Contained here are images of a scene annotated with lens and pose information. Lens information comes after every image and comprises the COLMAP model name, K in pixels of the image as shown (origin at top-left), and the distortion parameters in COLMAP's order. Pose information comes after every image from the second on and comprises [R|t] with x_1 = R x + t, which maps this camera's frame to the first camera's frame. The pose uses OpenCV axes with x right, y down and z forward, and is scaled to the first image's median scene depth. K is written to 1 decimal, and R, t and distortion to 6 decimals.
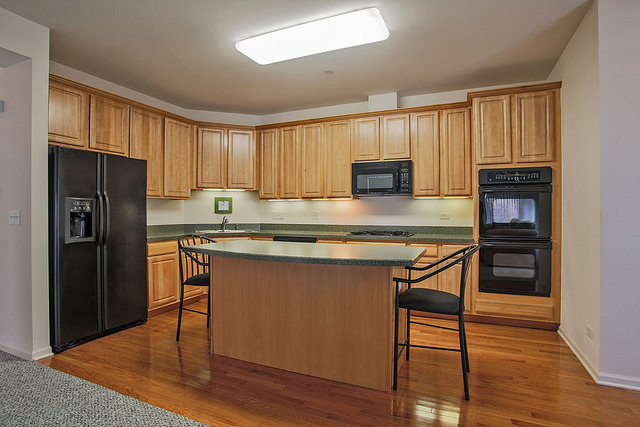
lens RADIAL K [[338.4, 0, 298.5], [0, 338.4, 211.2], [0, 0, 1]] dist [-0.078314, 0.035471]
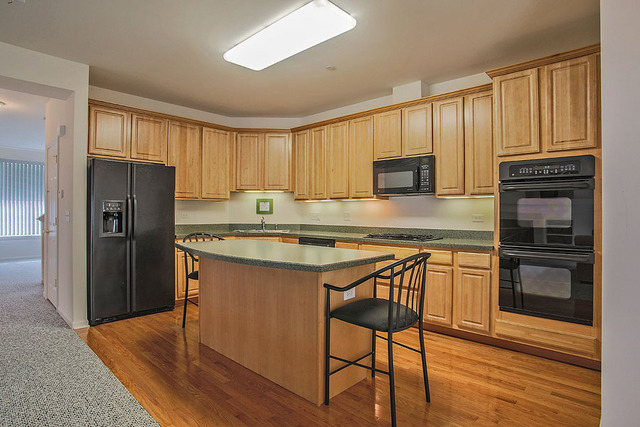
lens RADIAL K [[338.4, 0, 298.5], [0, 338.4, 211.2], [0, 0, 1]] dist [-0.078314, 0.035471]
pose [[0.947299, 0.003165, -0.320336, 0.294500], [-0.003903, 0.999991, -0.001664, -0.000902], [0.320328, 0.002827, 0.947302, 0.051375]]
